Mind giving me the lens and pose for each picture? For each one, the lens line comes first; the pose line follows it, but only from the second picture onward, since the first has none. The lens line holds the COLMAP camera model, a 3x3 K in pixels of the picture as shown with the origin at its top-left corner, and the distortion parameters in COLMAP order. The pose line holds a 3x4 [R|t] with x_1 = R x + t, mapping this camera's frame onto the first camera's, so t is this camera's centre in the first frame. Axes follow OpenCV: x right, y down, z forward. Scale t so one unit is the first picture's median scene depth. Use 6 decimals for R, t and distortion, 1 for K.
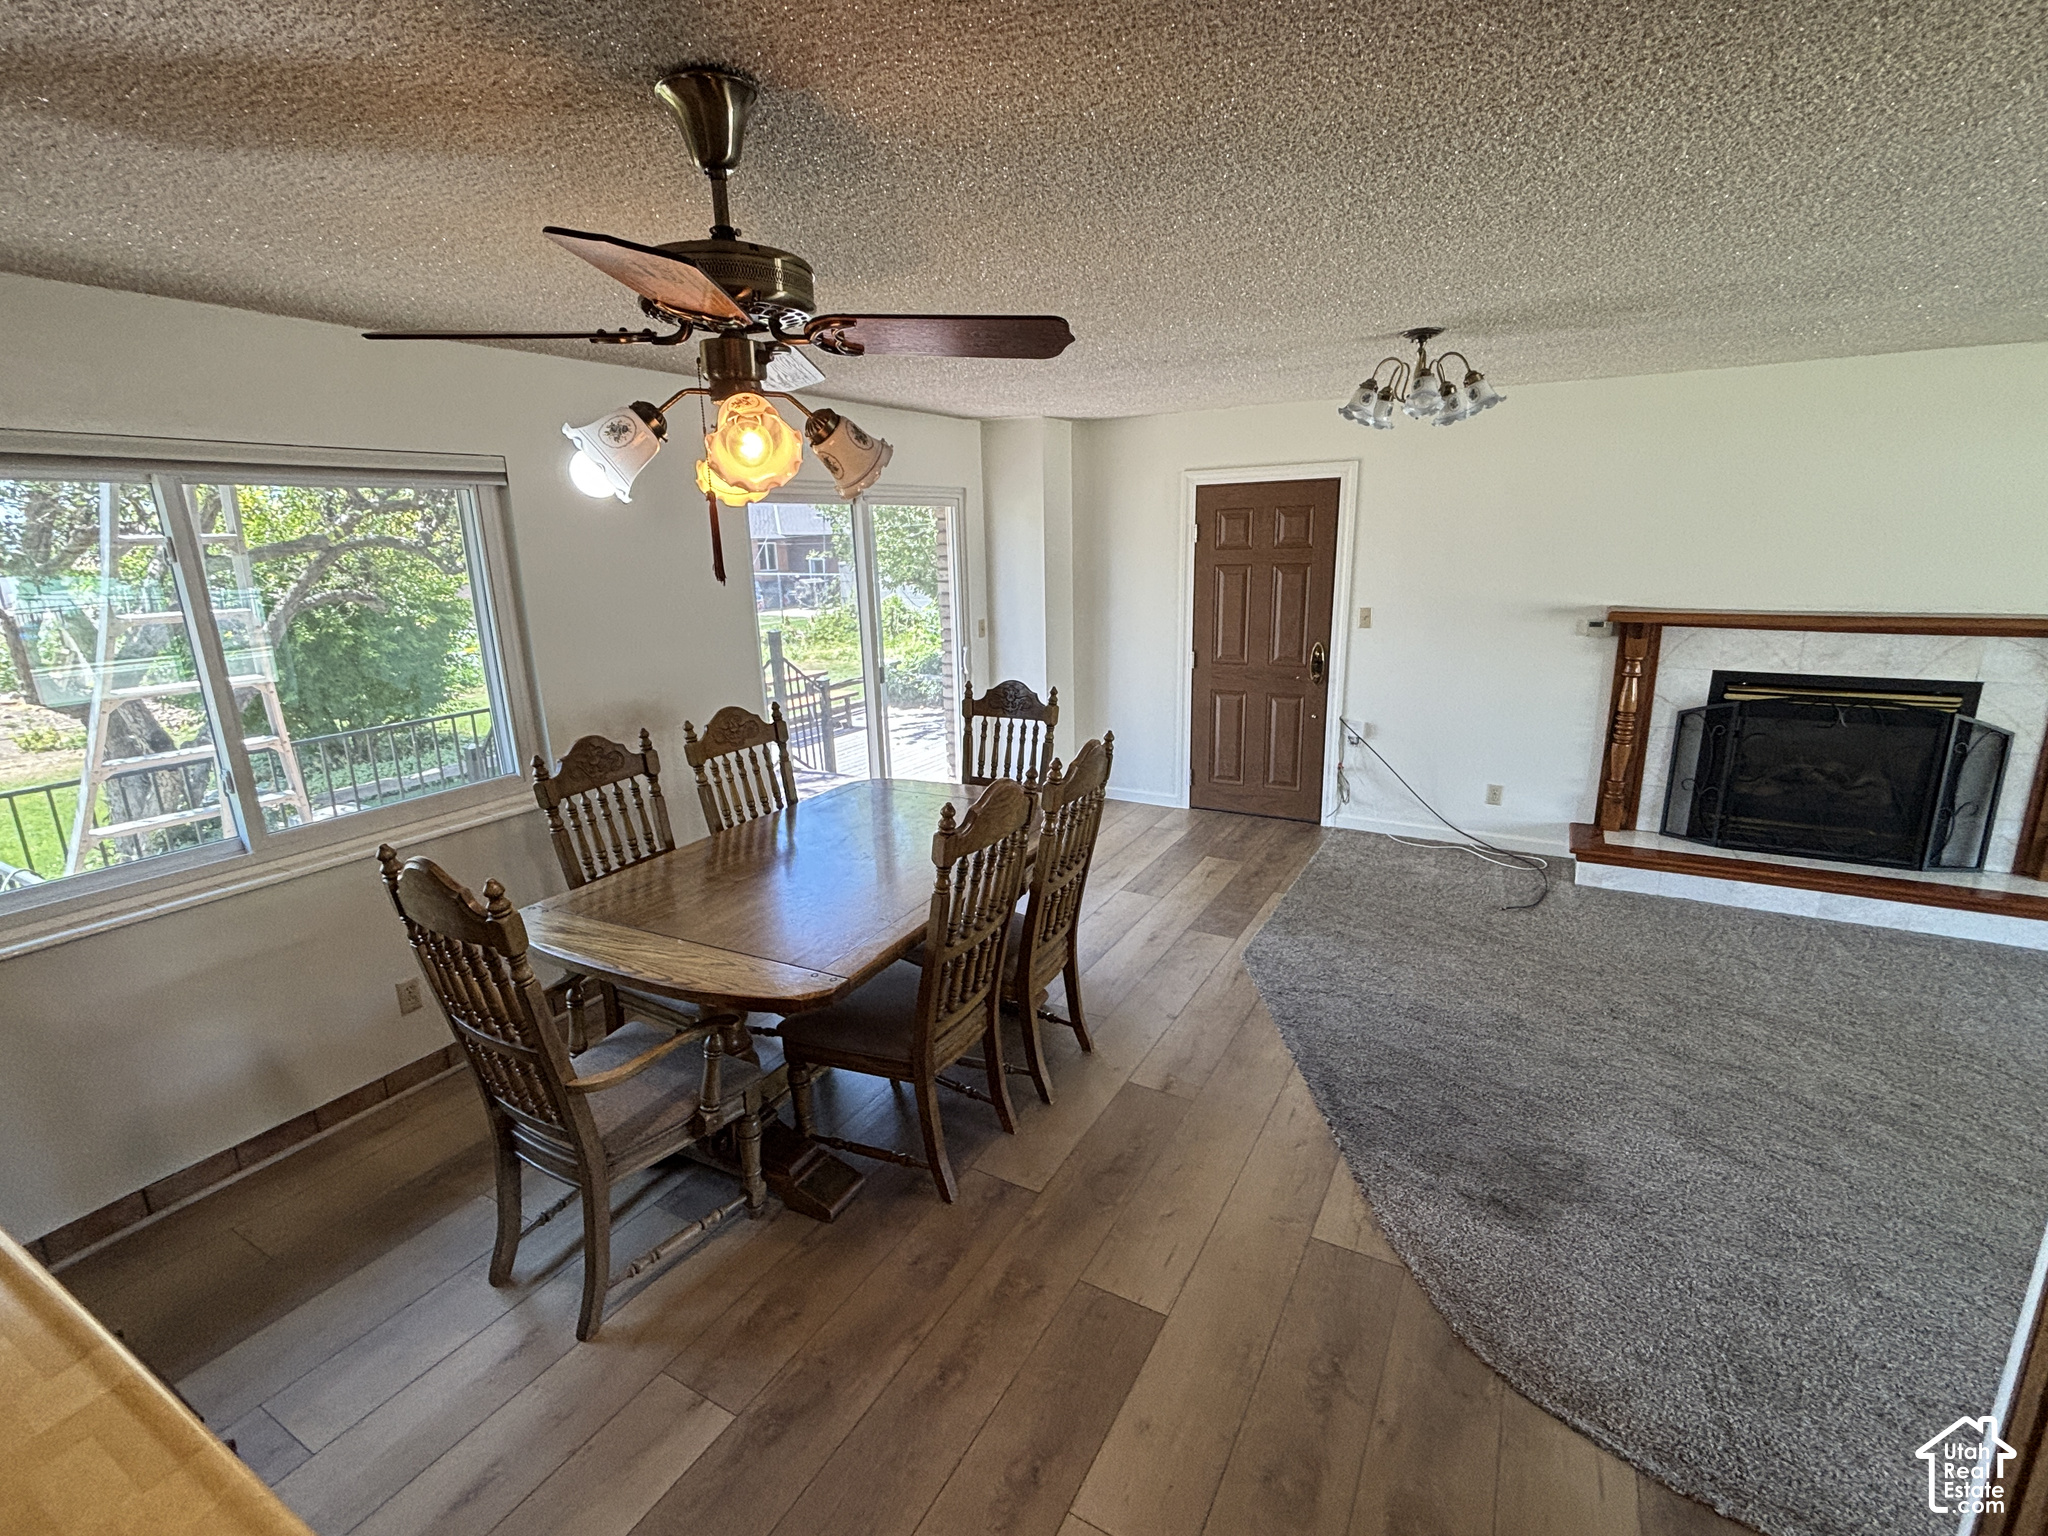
lens RADIAL K [[929.5, 0, 1024.0], [0, 929.5, 768.0], [0, 0, 1]] dist [-0.000547, -0.000015]
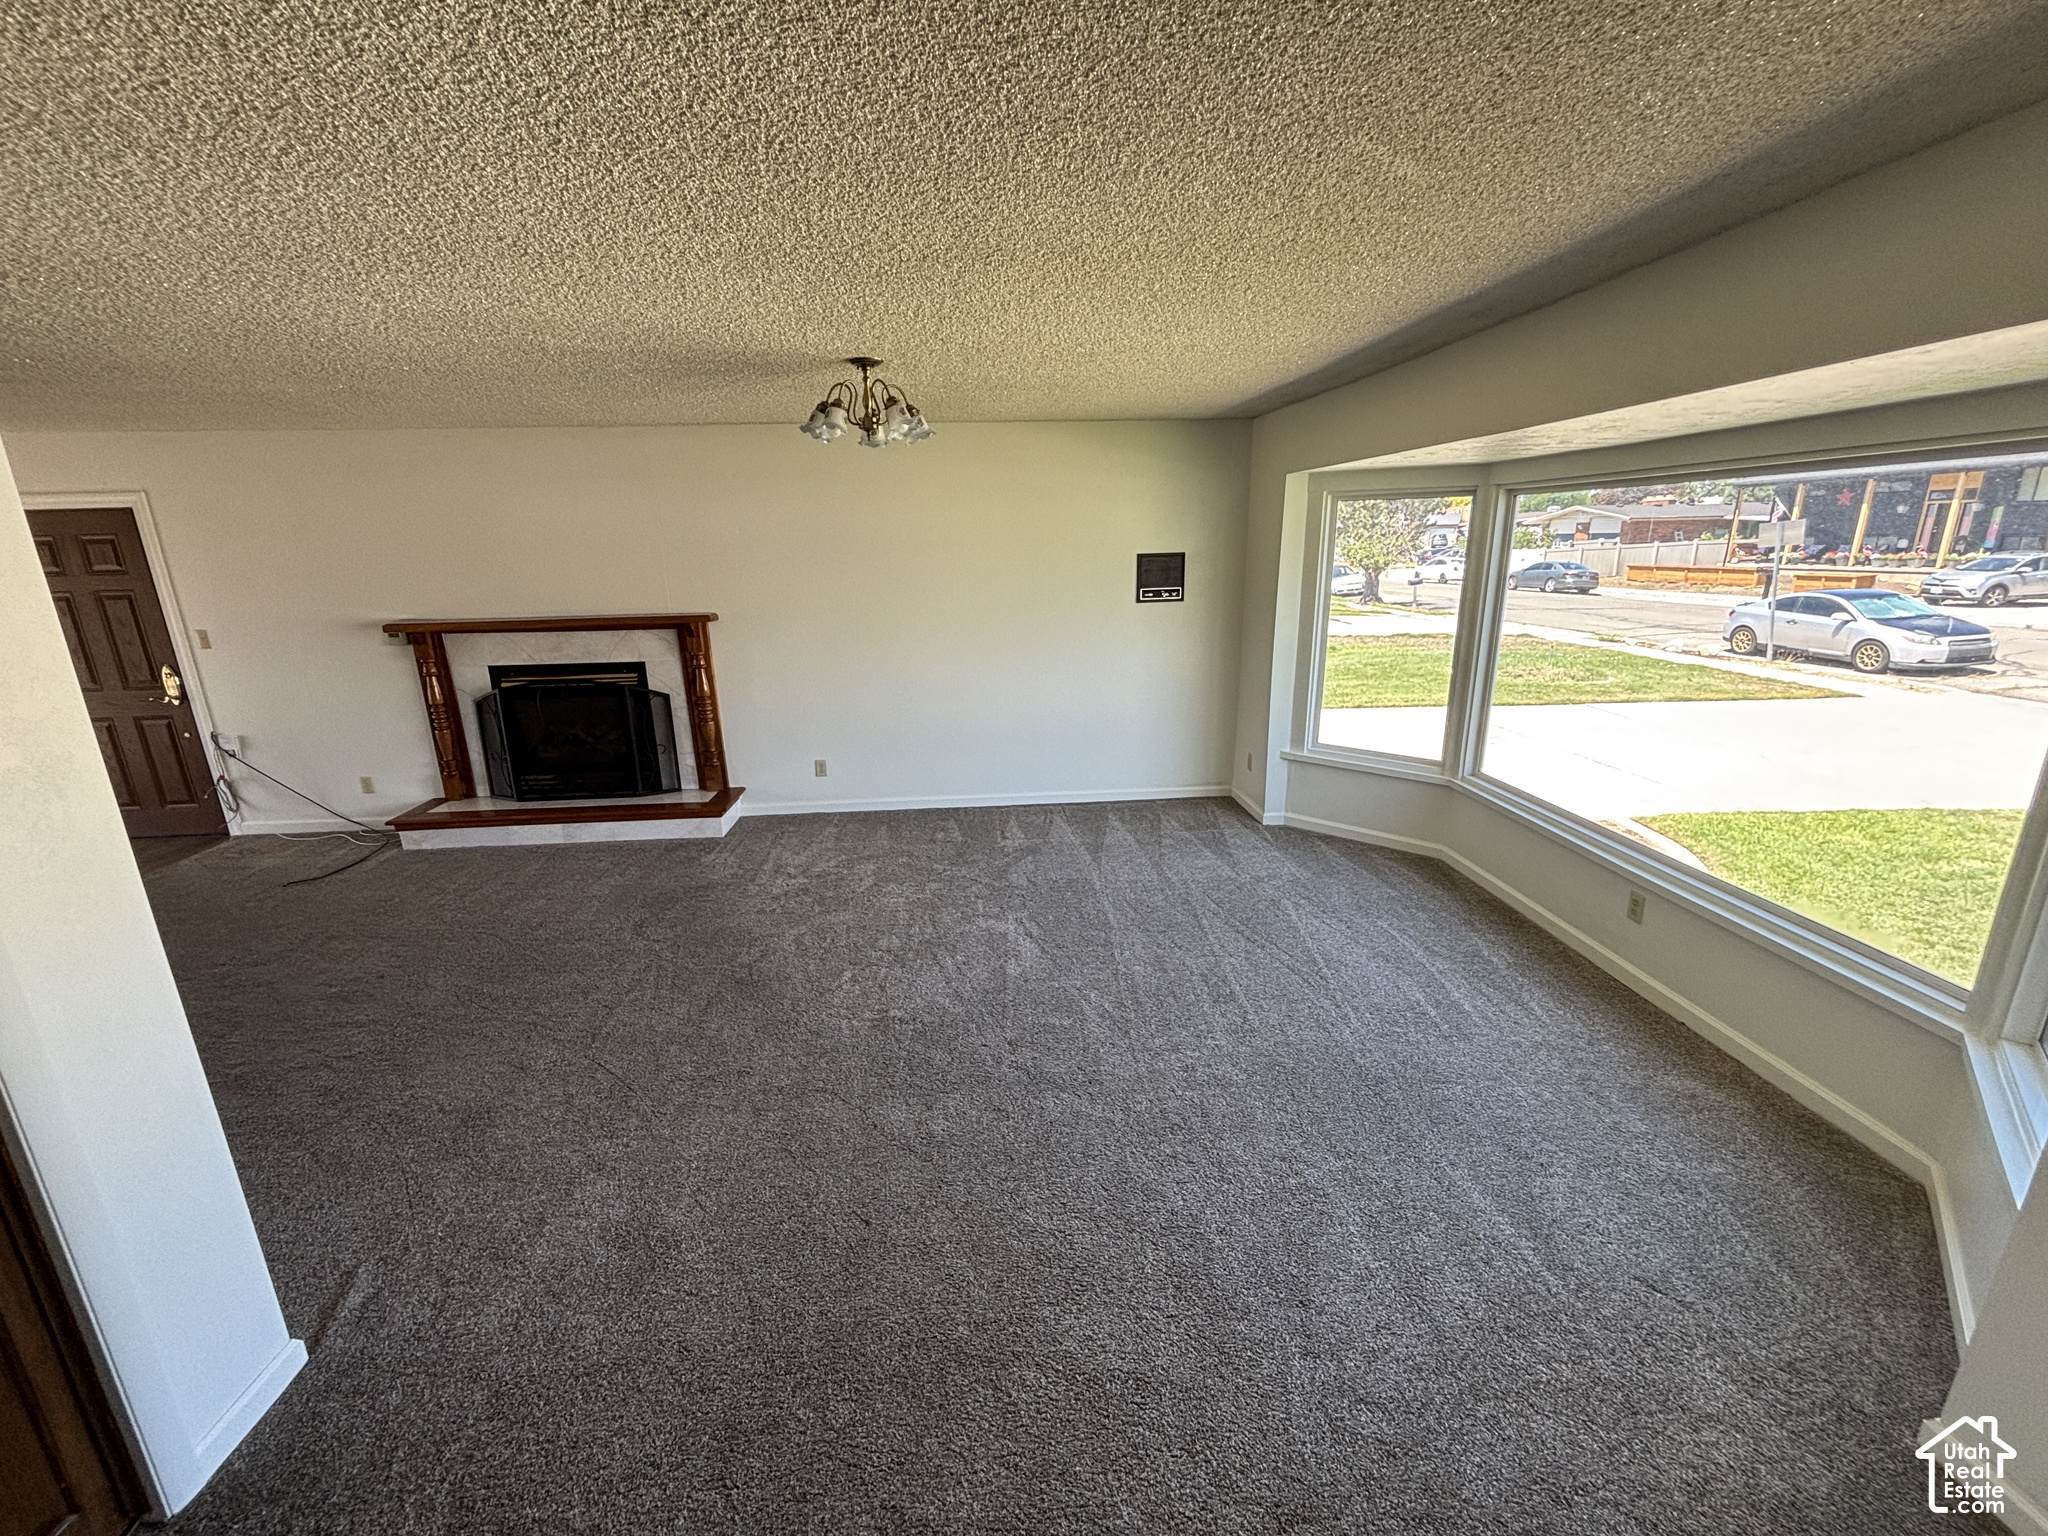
lens RADIAL K [[829.6, 0, 1024.0], [0, 829.6, 768.0], [0, 0, 1]] dist [-0.001352, -0.000119]
pose [[0.837210, -0.140913, 0.528415, 0.723046], [0.137877, 0.989408, 0.045397, 0.082680], [-0.529215, 0.034850, 0.847772, -0.346344]]
